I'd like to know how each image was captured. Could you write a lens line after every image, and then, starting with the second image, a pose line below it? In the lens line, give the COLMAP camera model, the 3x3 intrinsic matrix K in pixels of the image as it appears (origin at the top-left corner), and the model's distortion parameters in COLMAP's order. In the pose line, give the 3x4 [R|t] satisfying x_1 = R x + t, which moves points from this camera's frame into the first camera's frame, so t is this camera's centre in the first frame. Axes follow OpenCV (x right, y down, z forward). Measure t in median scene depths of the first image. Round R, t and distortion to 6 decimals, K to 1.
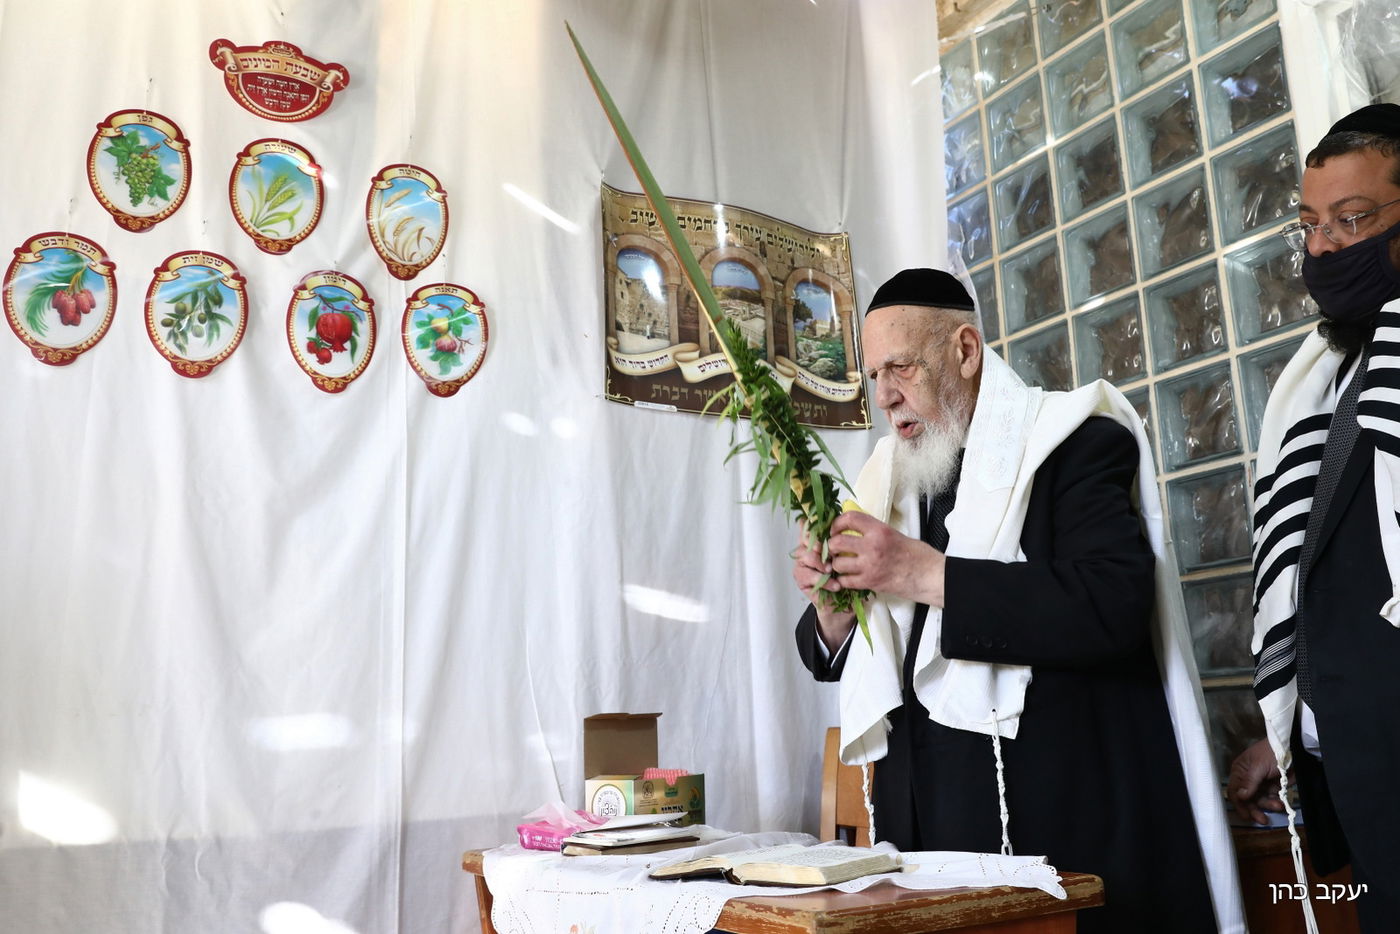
lens RADIAL K [[1257.6, 0, 736.4], [0, 1257.6, 451.8], [0, 0, 1]] dist [-0.067256, 0.119118]
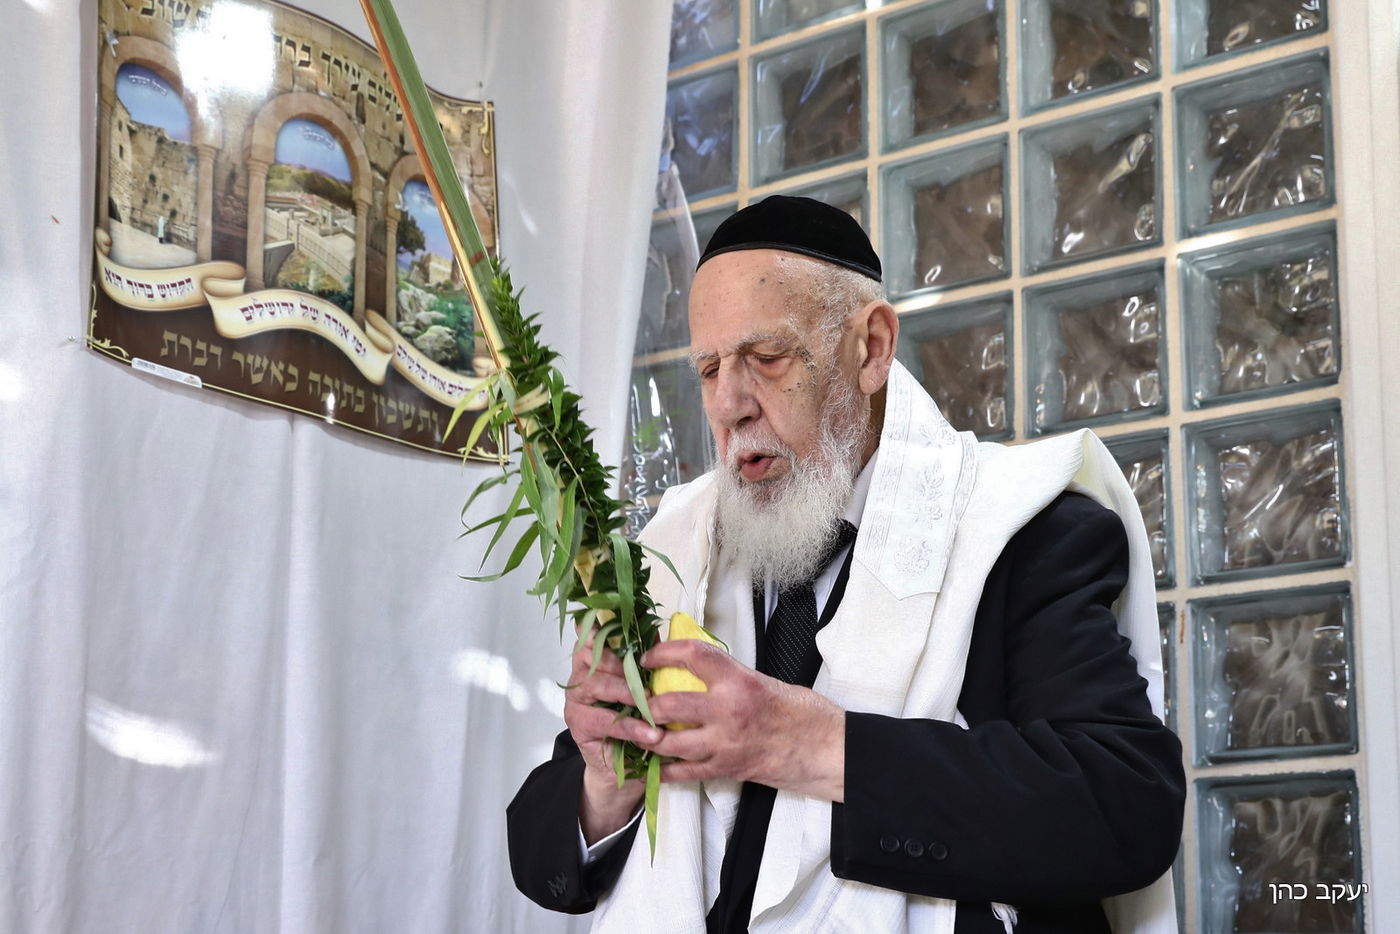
lens RADIAL K [[2326.0, 0, 544.0], [0, 2326.0, 611.2], [0, 0, 1]] dist [0.008819, 0.102033]
pose [[0.947943, 0.108223, 0.299486, -0.196354], [-0.122088, 0.992126, 0.027920, 0.016745], [-0.294107, -0.063030, 0.953692, 0.011516]]
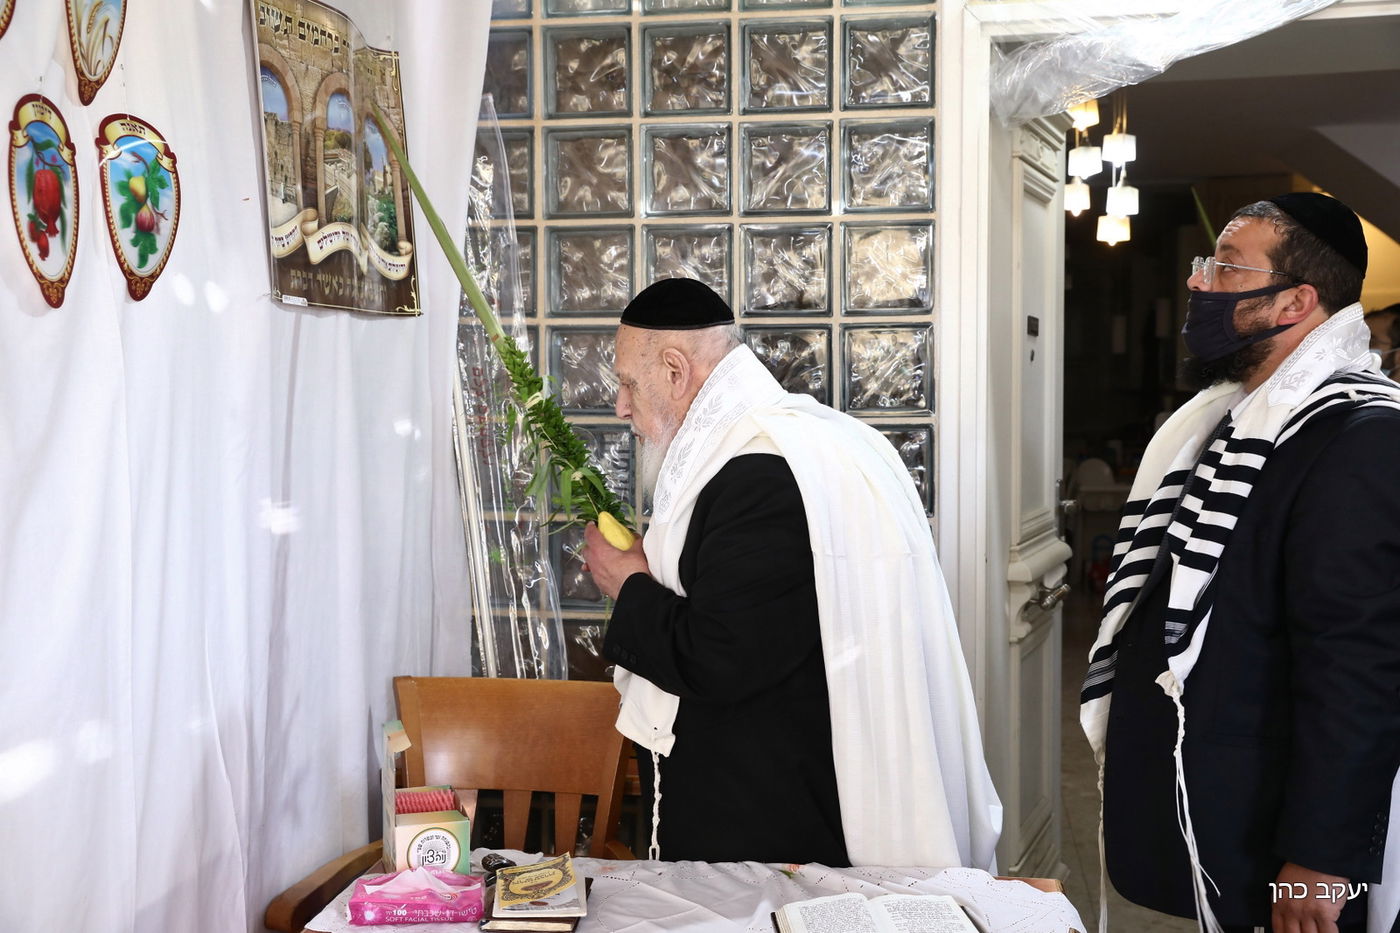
lens RADIAL K [[1565.8, 0, 700.0], [0, 1565.8, 466.5], [0, 0, 1]] dist [0.038868, 0.016164]
pose [[0.631659, -0.006865, 0.775216, -0.638459], [-0.192360, 0.967302, 0.165304, -0.141726], [-0.751003, -0.253536, 0.609684, 0.222130]]
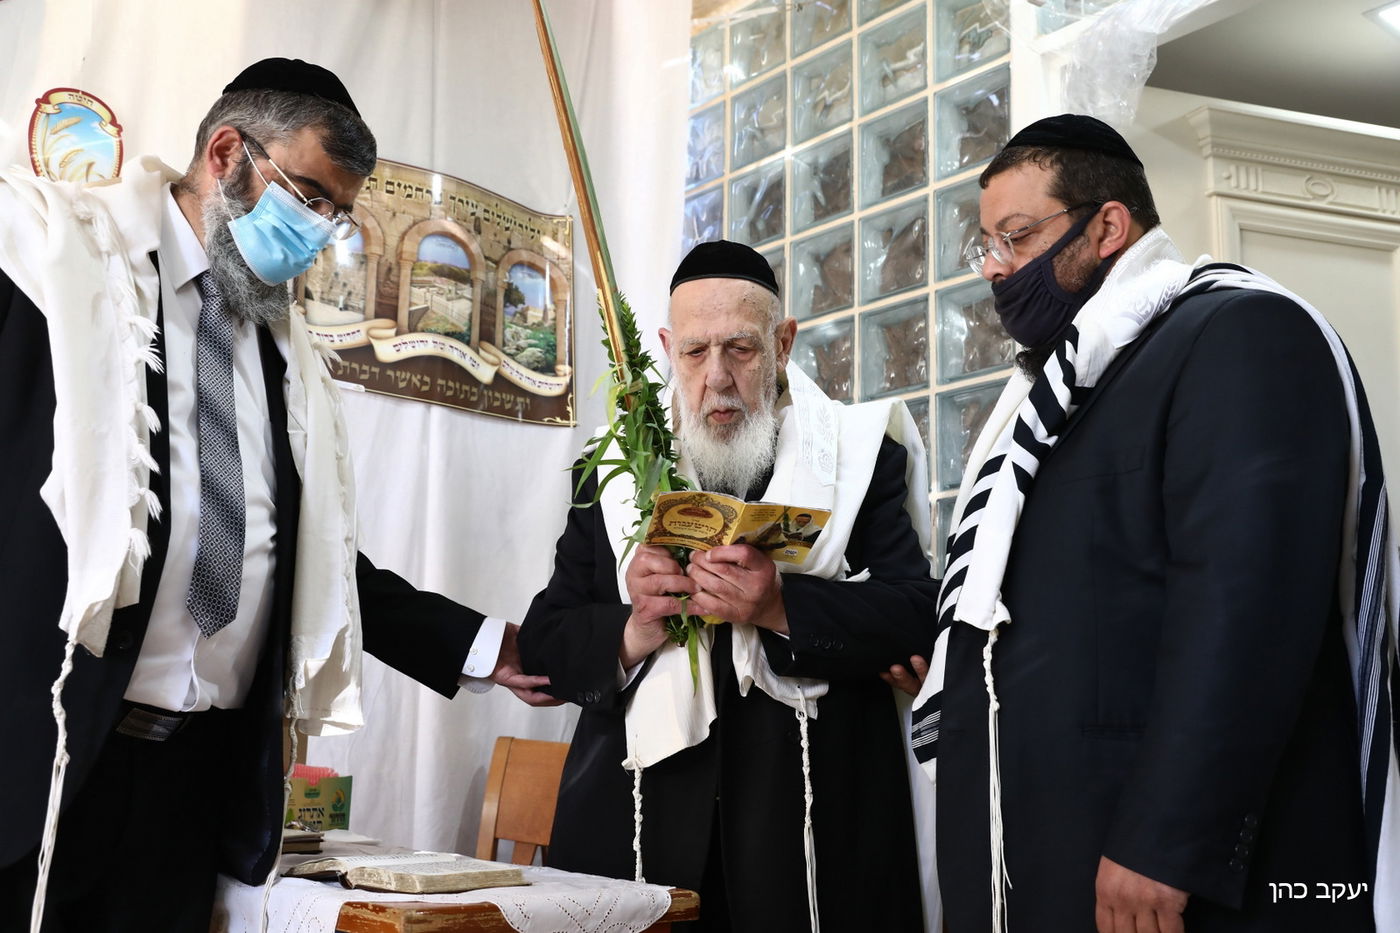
lens RADIAL K [[1444.4, 0, 700.0], [0, 1444.4, 466.5], [0, 0, 1]] dist [-0.004937, 0.096100]
pose [[0.984536, 0.089442, 0.150627, 0.041882], [-0.093795, 0.995348, 0.022029, -0.023854], [-0.147956, -0.035817, 0.988345, -0.103558]]
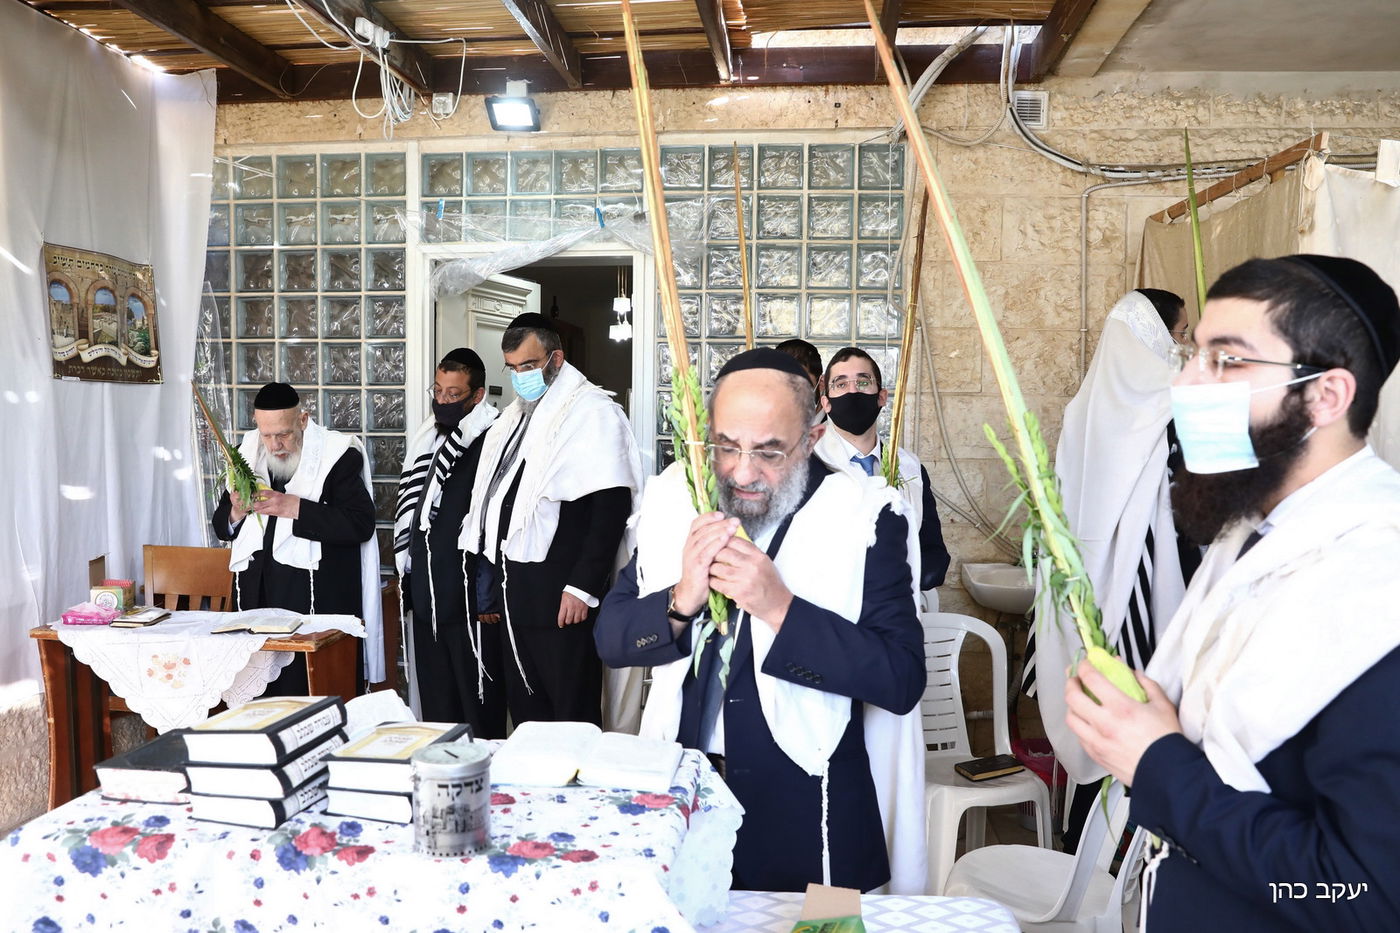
lens RADIAL K [[1085.2, 0, 701.0], [0, 1085.2, 505.5], [0, 0, 1]] dist [-0.111058, 0.105573]
pose [[0.601299, -0.018077, 0.798820, -0.728274], [-0.212835, 0.960001, 0.181933, -0.326724], [-0.770156, -0.279413, 0.573400, -0.601869]]
